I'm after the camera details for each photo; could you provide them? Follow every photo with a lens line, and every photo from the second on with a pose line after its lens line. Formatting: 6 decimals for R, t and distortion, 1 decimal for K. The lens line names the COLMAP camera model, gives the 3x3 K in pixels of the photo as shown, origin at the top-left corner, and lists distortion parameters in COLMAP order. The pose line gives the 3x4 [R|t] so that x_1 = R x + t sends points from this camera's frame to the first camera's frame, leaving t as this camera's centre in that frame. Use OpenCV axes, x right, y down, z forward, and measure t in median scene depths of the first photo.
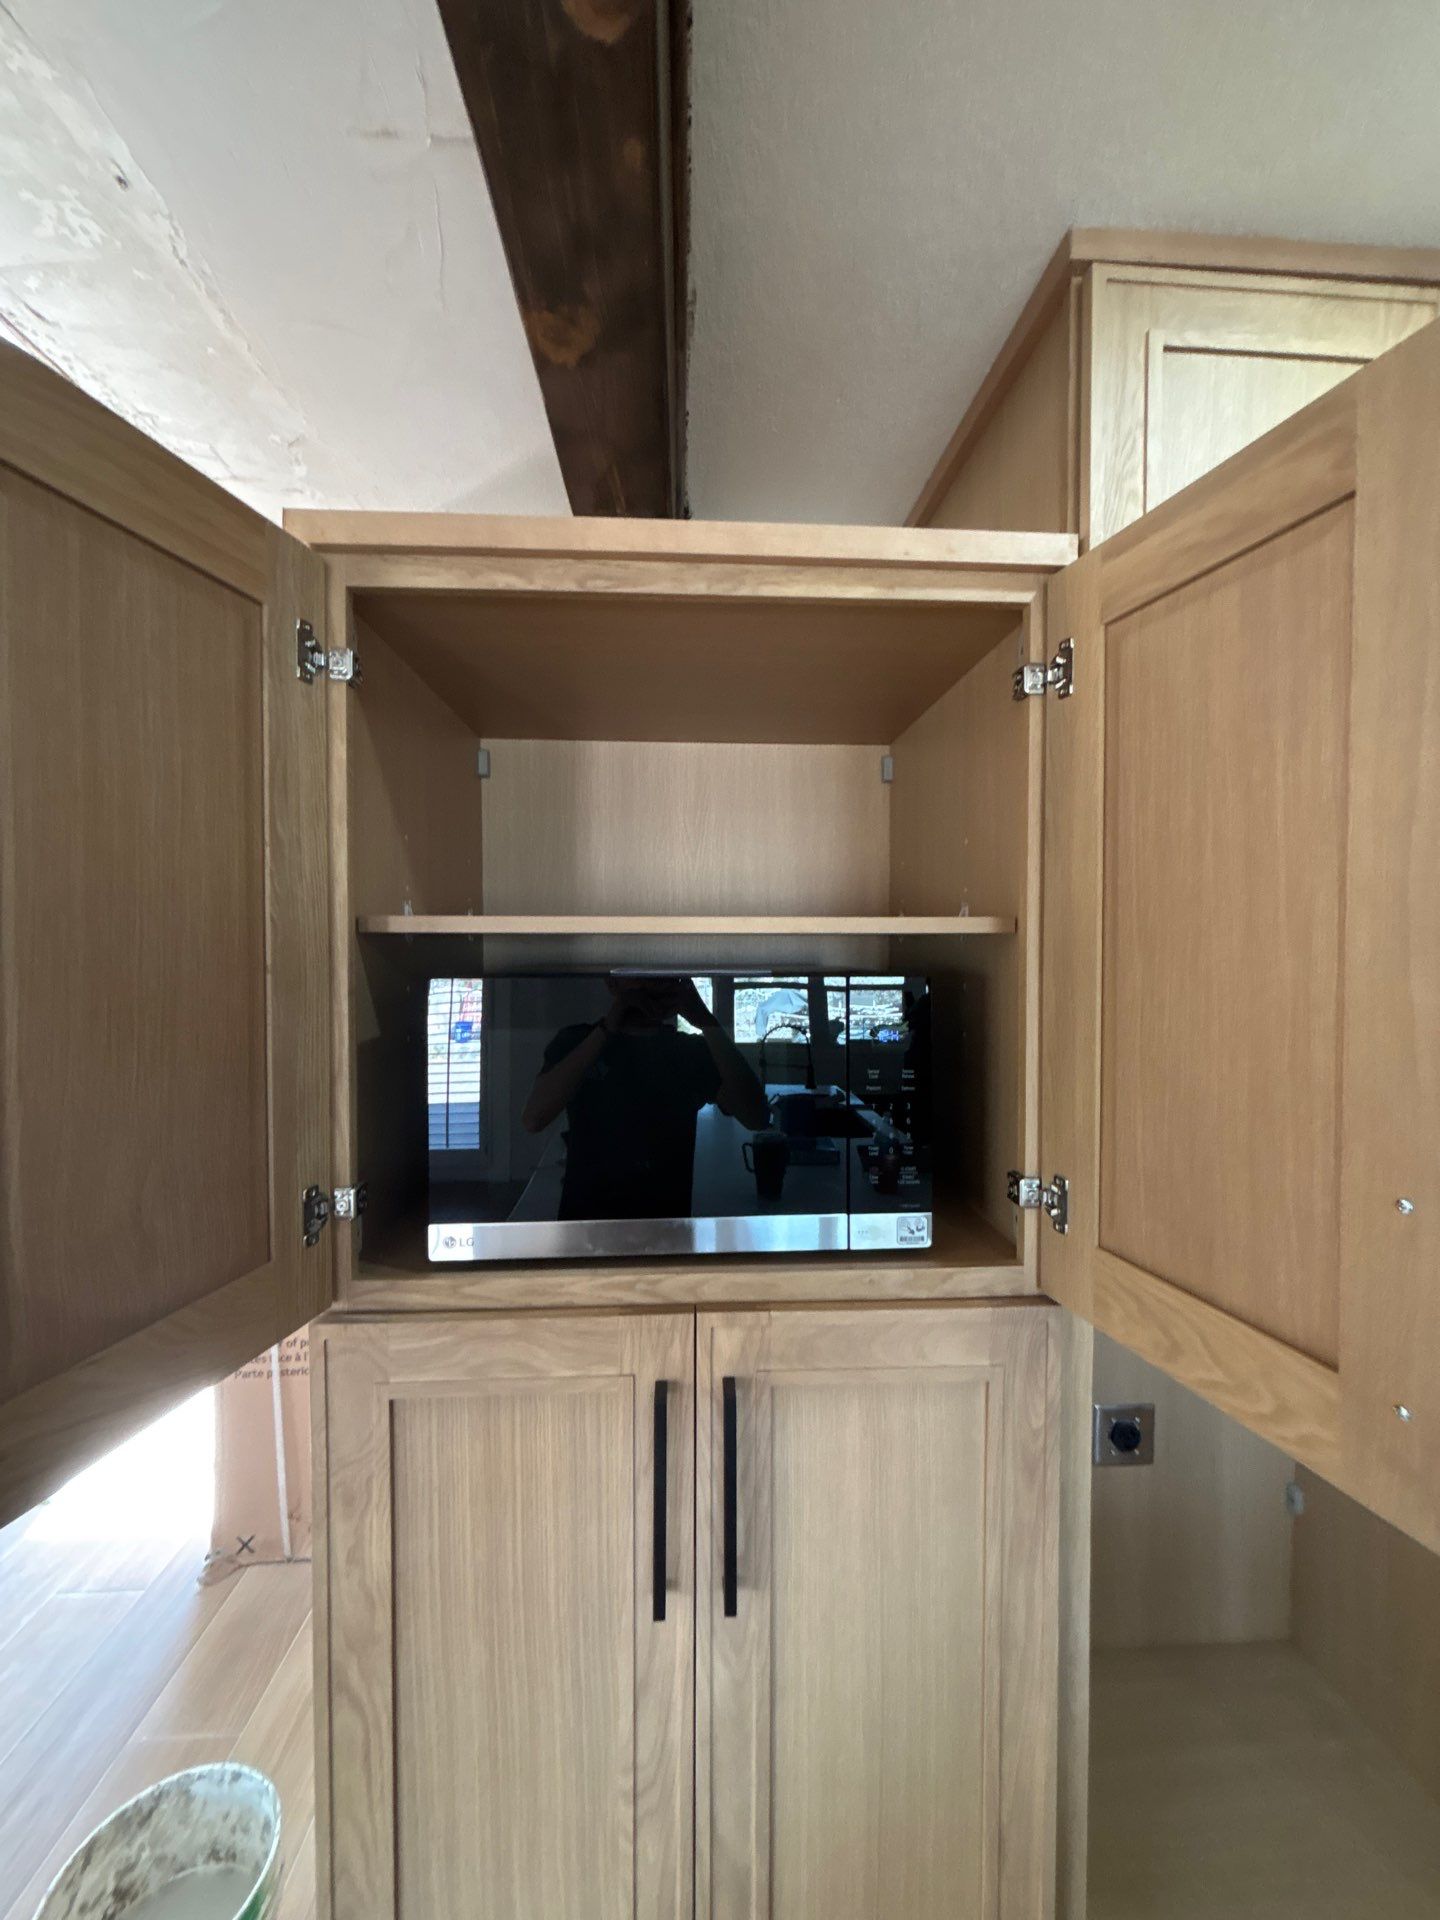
lens RADIAL K [[785.7, 0, 718.2], [0, 785.7, 955.5], [0, 0, 1]] dist [-0.001057, 0.000156]
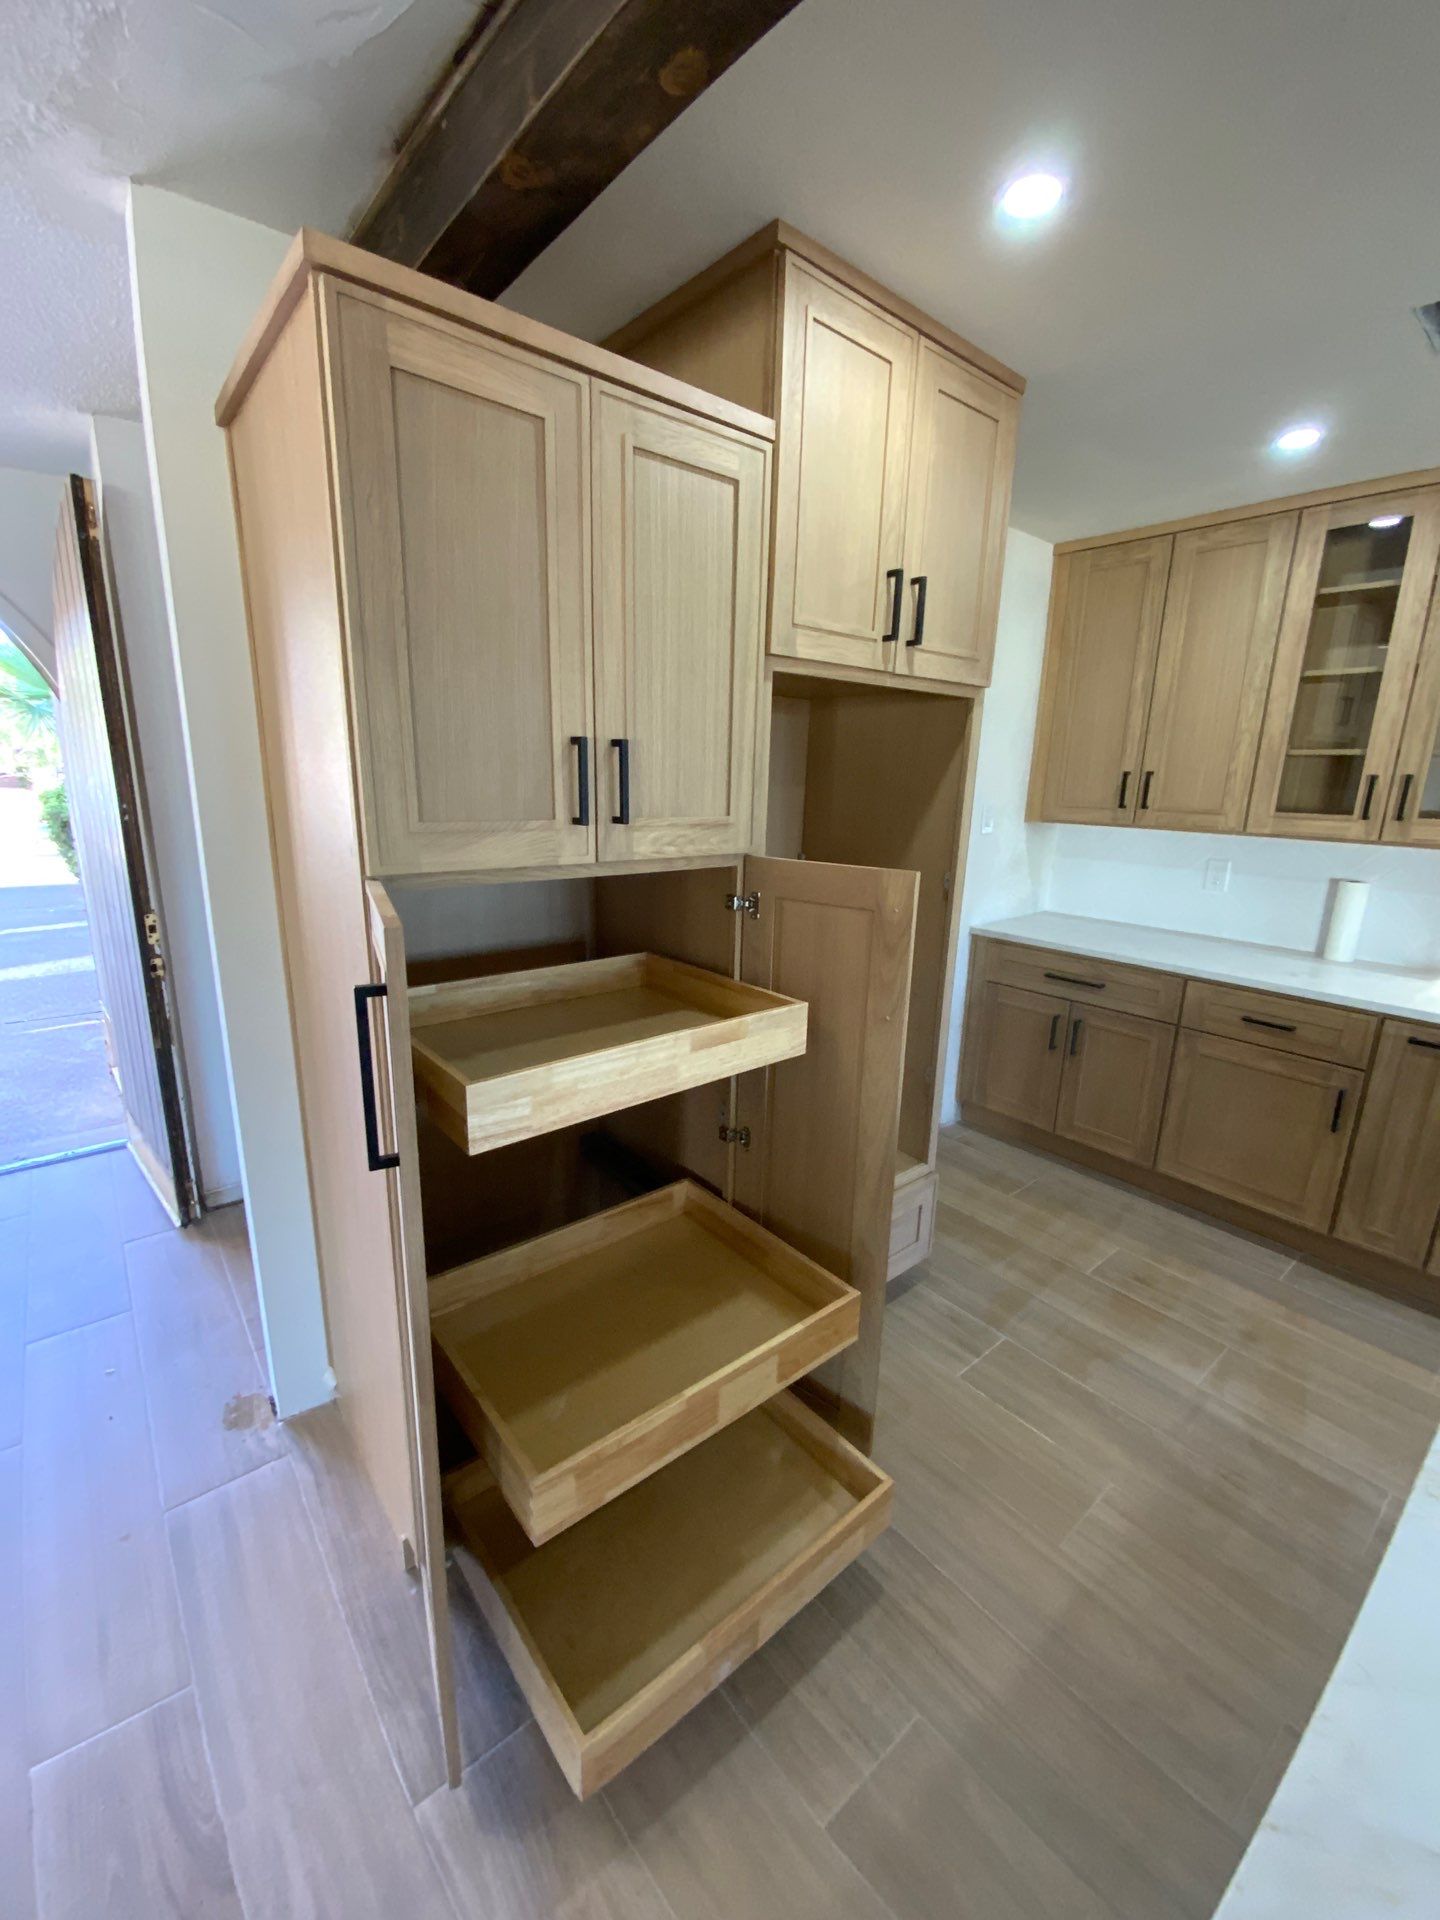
lens RADIAL K [[785.7, 0, 723.9], [0, 785.7, 971.1], [0, 0, 1]] dist [-0.001057, 0.000156]
pose [[0.797267, -0.125282, 0.590482, -0.835198], [-0.013126, 0.974395, 0.224459, 0.272845], [-0.603484, -0.186704, 0.775209, -0.536653]]
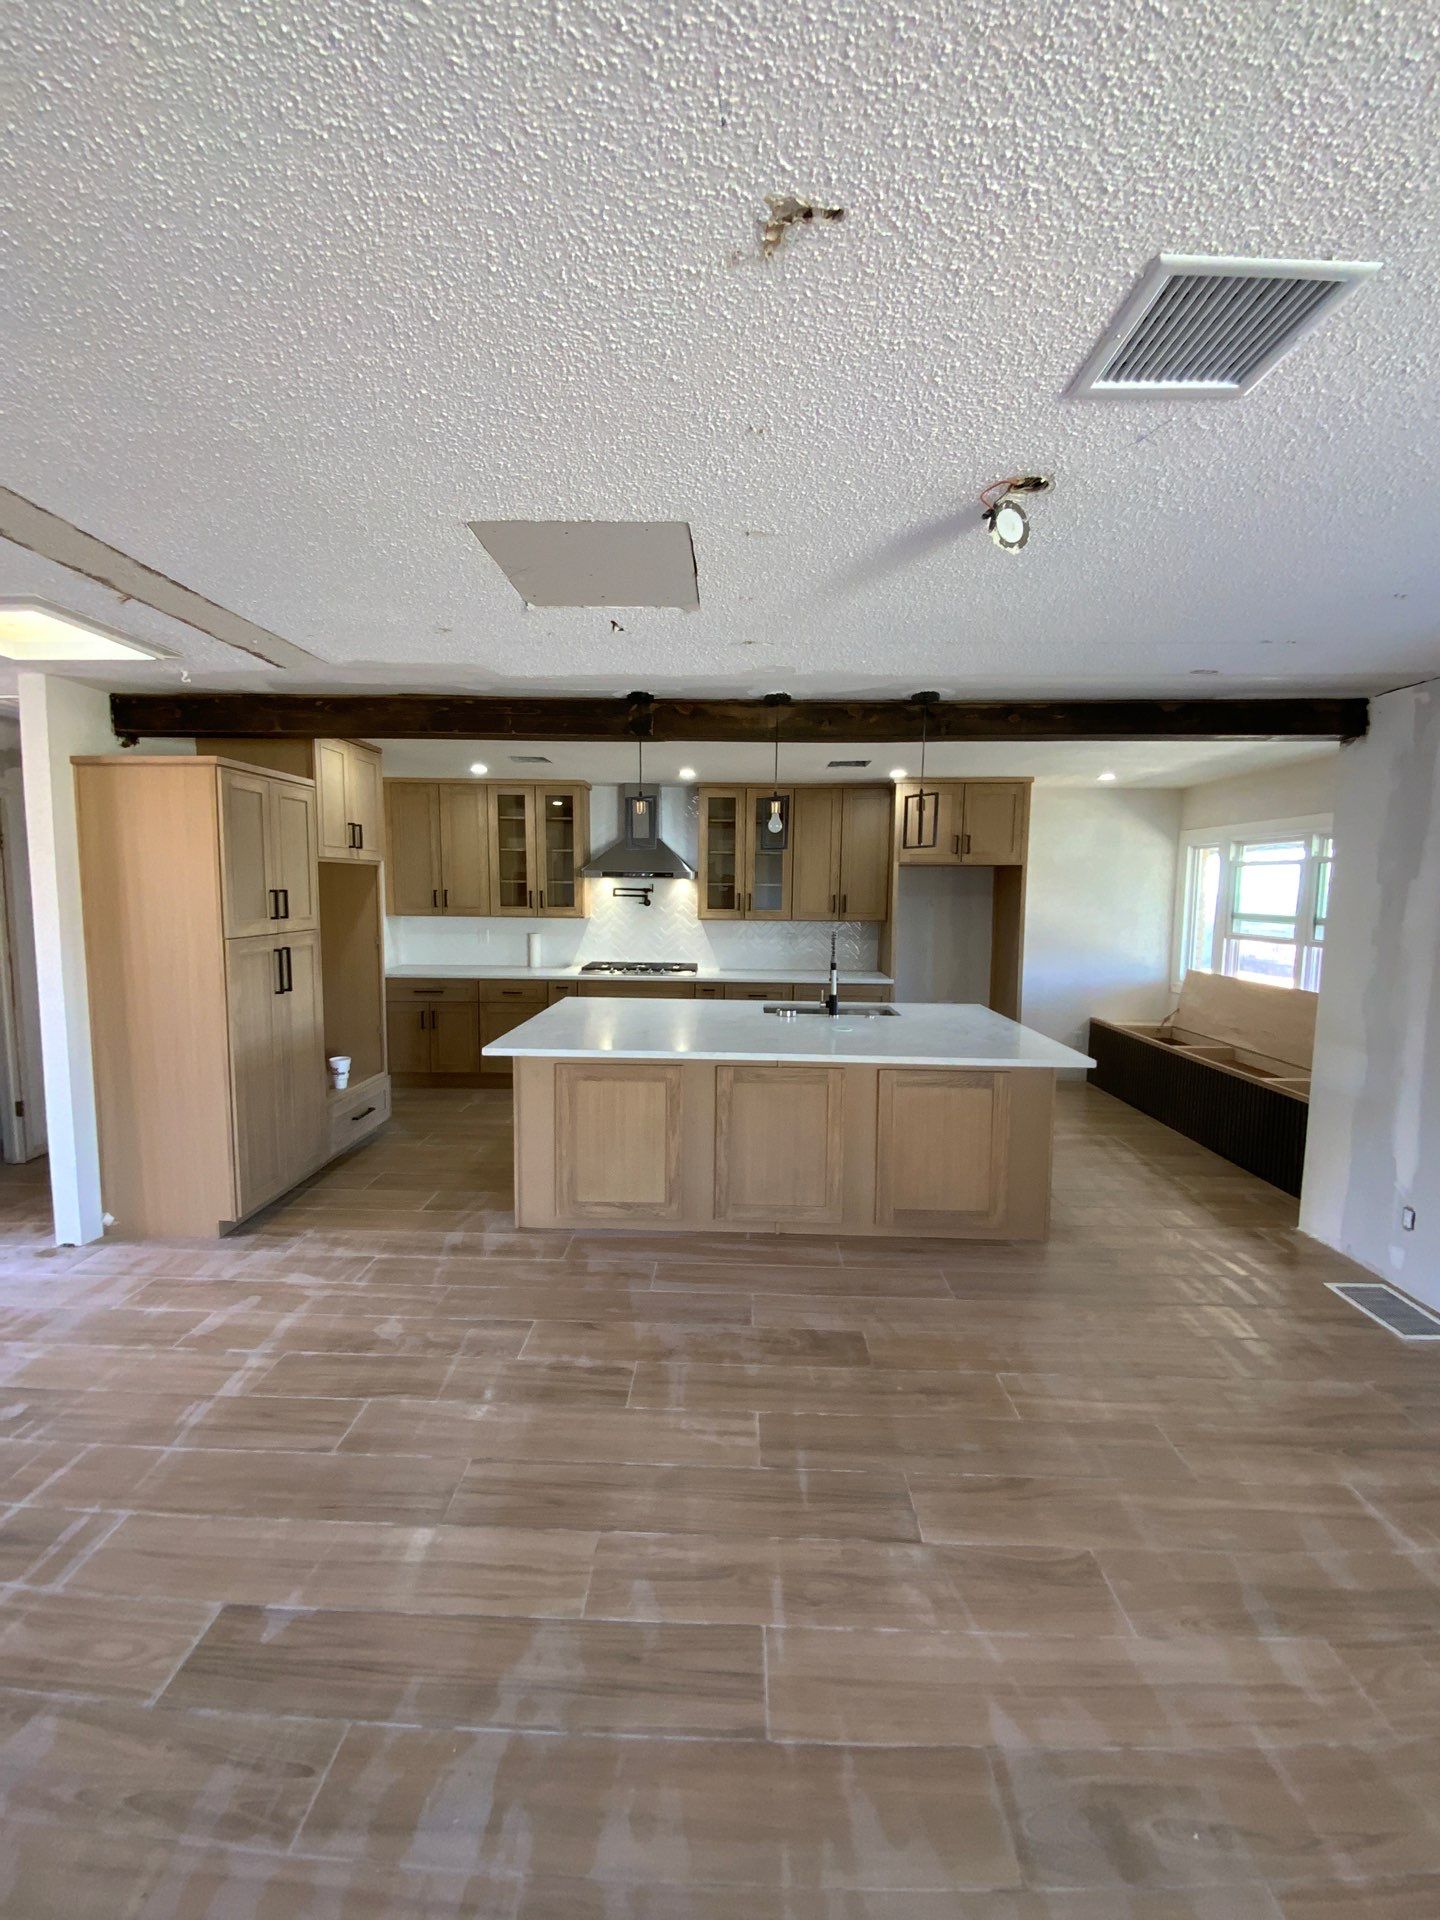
lens RADIAL K [[785.7, 0, 727.9], [0, 785.7, 964.0], [0, 0, 1]] dist [-0.001057, 0.000156]
pose [[0.072672, -0.093284, 0.992984, -4.511895], [0.014142, 0.995613, 0.092496, 0.216369], [-0.997256, 0.007320, 0.073673, -2.050776]]
